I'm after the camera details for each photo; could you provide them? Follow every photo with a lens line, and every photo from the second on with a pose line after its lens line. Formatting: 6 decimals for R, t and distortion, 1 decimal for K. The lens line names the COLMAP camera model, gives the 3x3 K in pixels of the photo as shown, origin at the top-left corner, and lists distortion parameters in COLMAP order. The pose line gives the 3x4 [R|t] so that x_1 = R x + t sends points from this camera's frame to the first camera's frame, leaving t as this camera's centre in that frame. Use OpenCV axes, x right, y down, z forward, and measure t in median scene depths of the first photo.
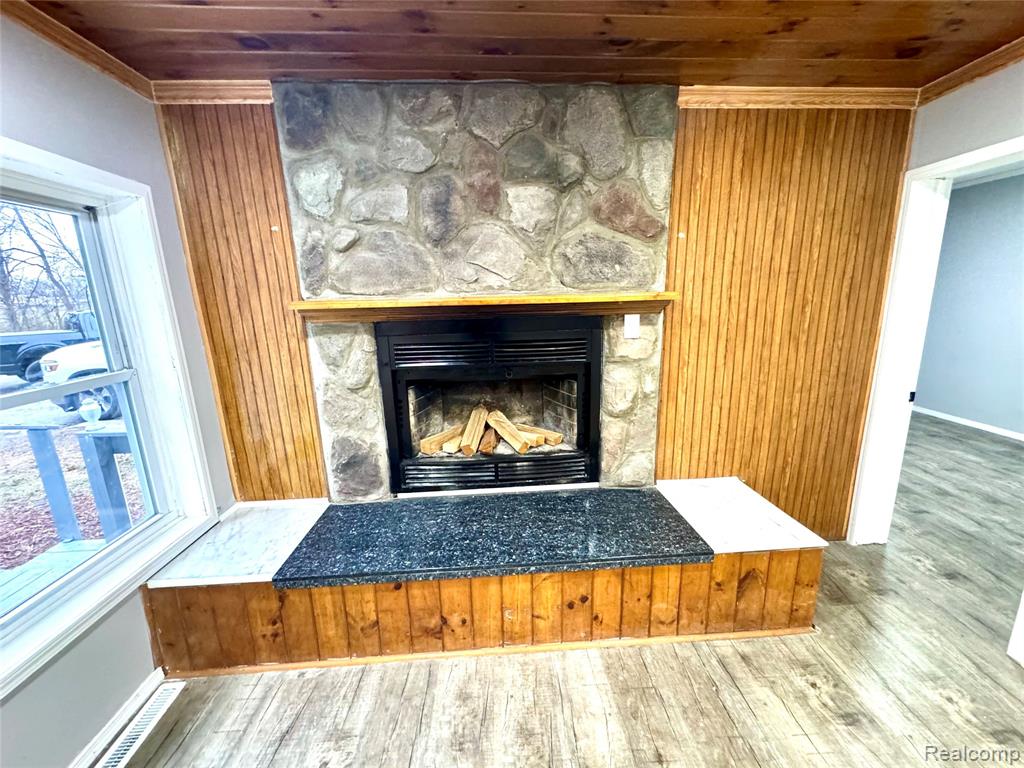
lens RADIAL K [[407.3, 0, 511.9], [0, 407.3, 384.5], [0, 0, 1]] dist [-0.002867, 0.000391]
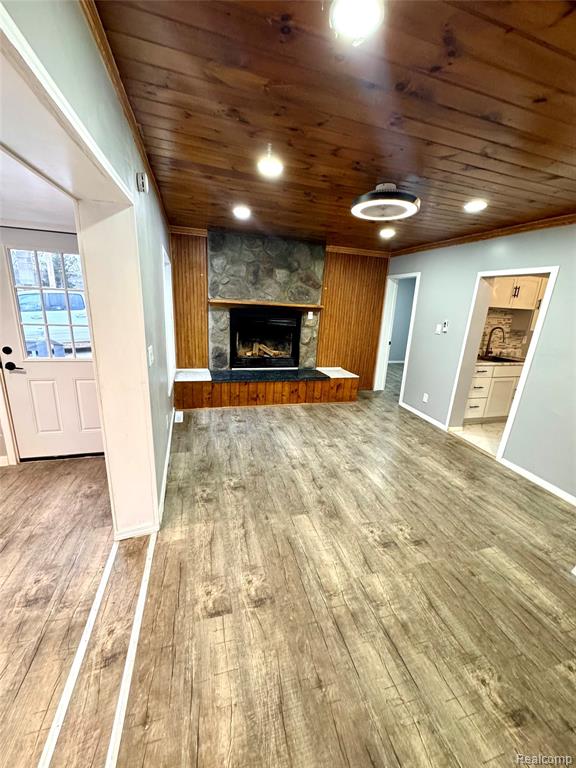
lens RADIAL K [[305.4, 0, 287.7], [0, 305.4, 384.6], [0, 0, 1]] dist [-0.002867, 0.000391]
pose [[0.969847, 0.014838, 0.243263, -0.495531], [-0.026527, 0.998642, 0.044845, 0.322920], [-0.242267, -0.049946, 0.968923, -1.429106]]
